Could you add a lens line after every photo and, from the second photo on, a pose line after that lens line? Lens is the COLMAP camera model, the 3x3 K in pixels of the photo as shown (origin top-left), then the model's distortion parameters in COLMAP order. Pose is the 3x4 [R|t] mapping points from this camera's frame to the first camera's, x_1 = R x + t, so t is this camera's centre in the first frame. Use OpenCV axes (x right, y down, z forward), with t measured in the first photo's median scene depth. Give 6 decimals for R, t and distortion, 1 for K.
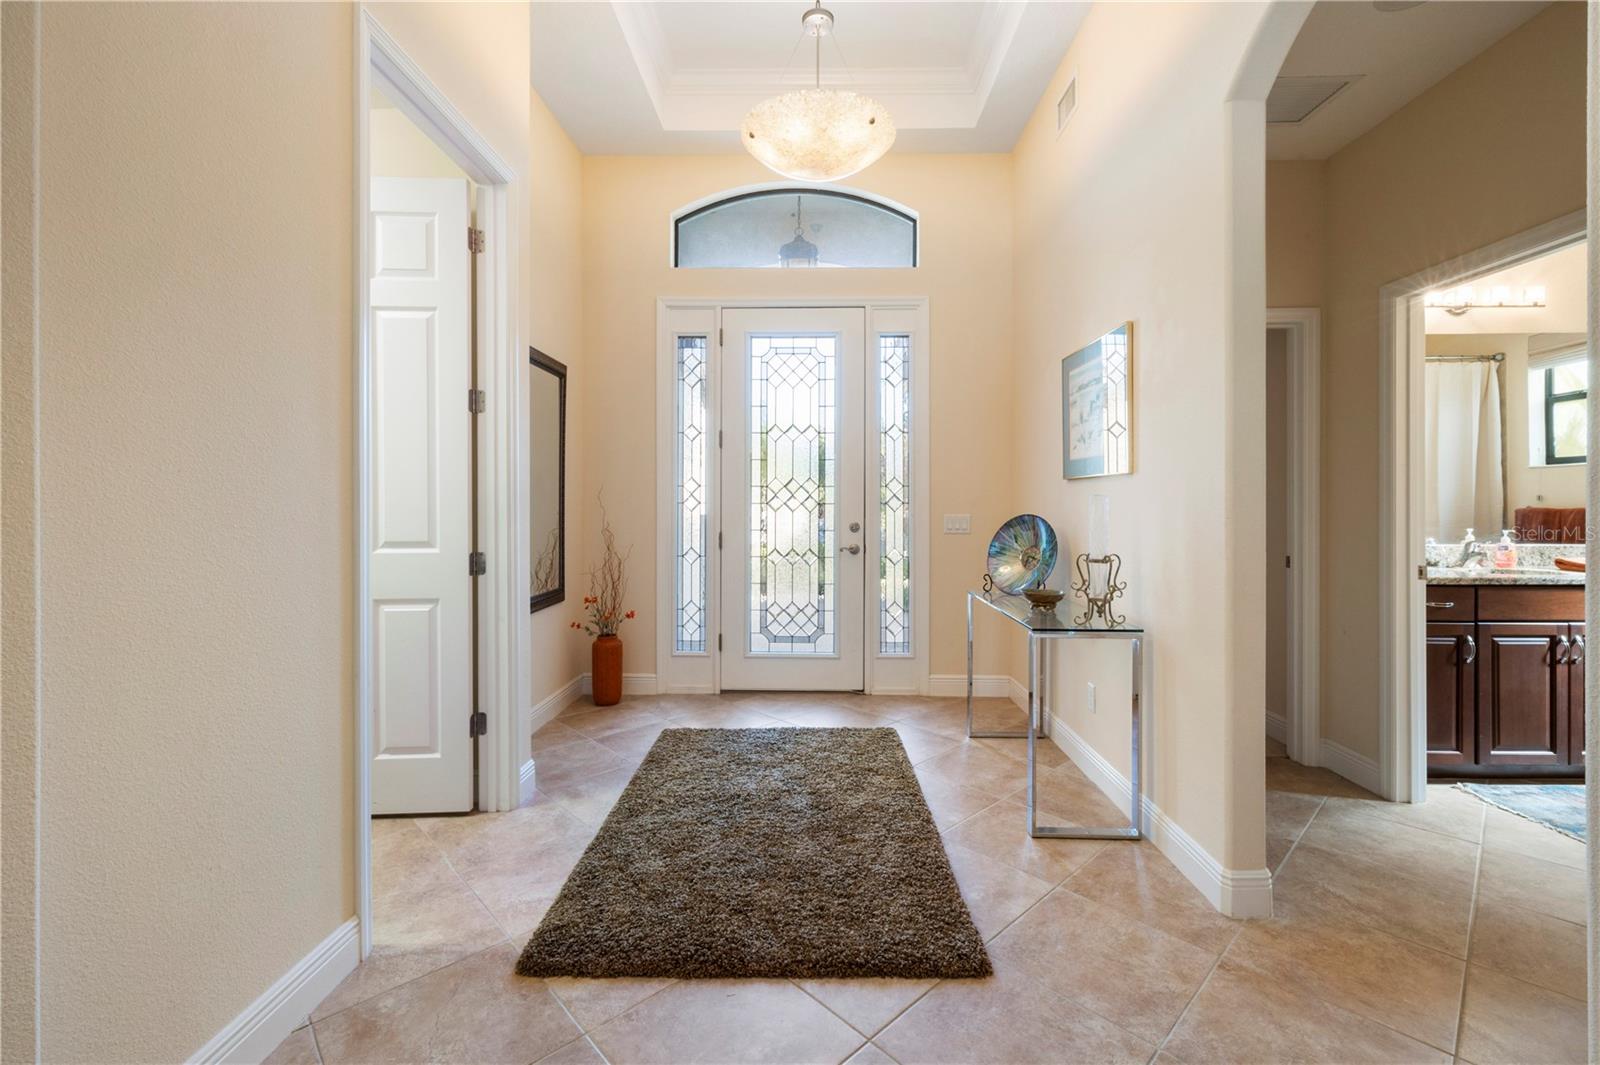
lens RADIAL K [[676.1, 0, 796.6], [0, 676.1, 505.2], [0, 0, 1]] dist [0.001504, -0.001509]
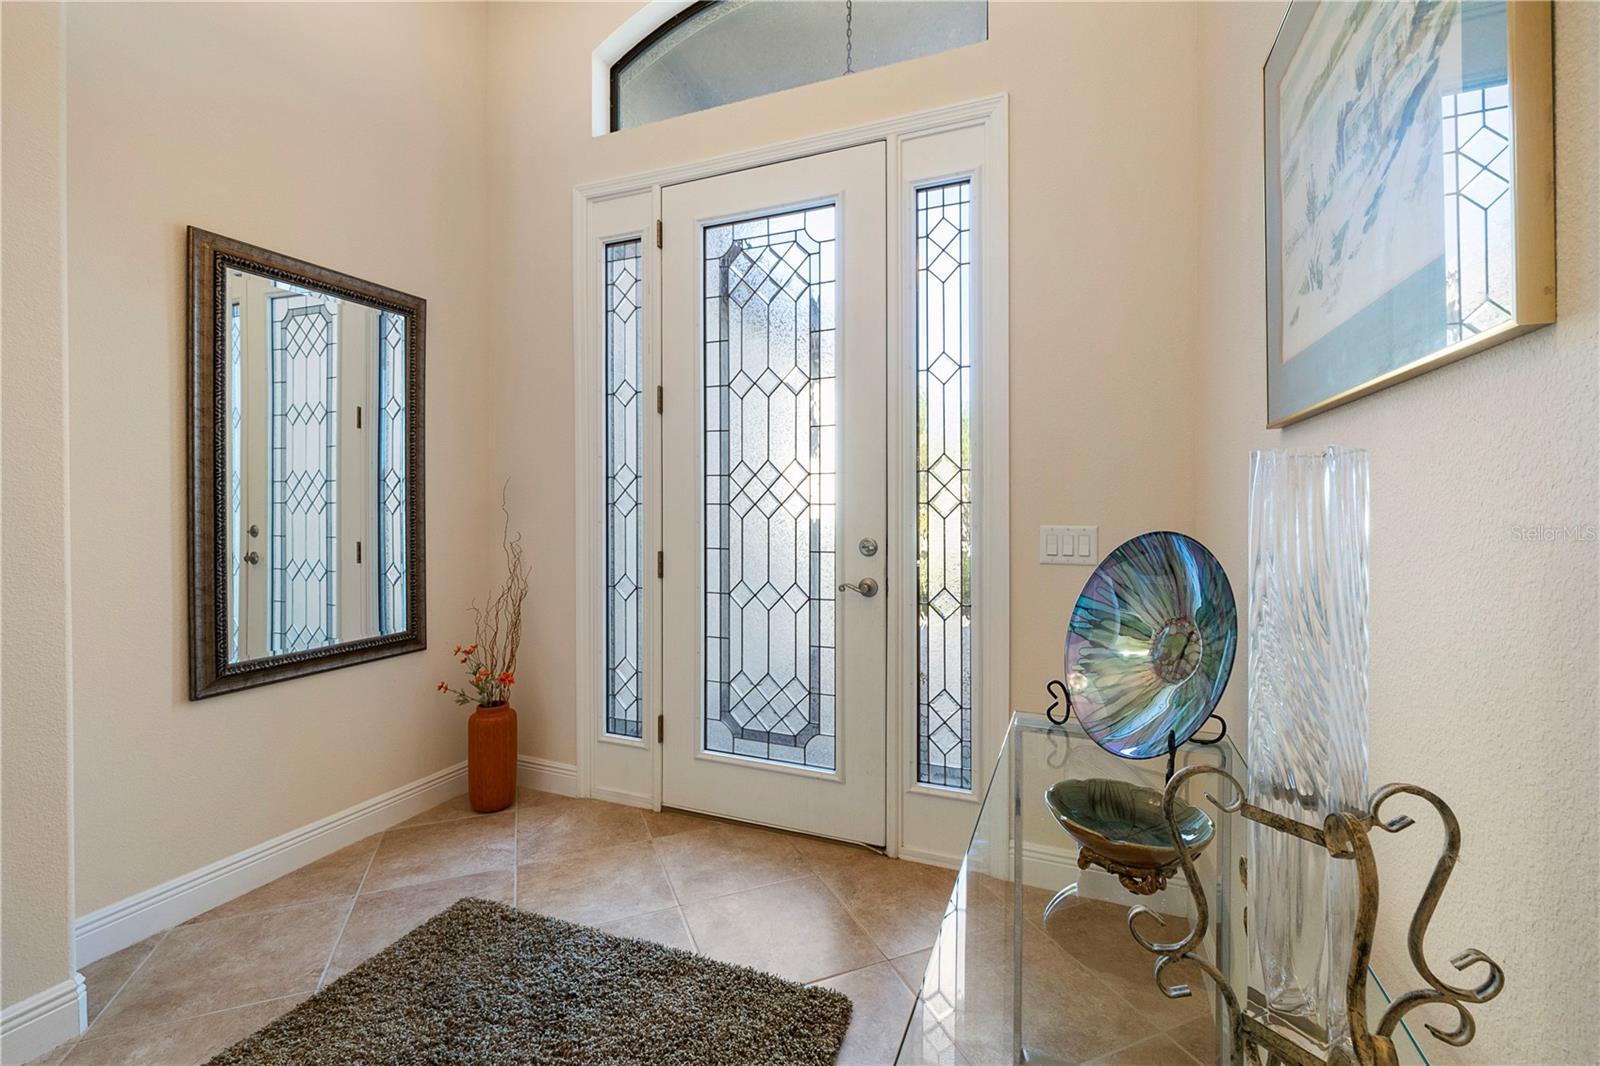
lens RADIAL K [[676.1, 0, 807.7], [0, 676.1, 508.4], [0, 0, 1]] dist [0.001504, -0.001509]
pose [[0.935139, -0.002067, -0.354275, 0.232786], [0.002147, 0.999998, -0.000166, 0.001606], [0.354275, -0.000606, 0.935141, 0.470818]]
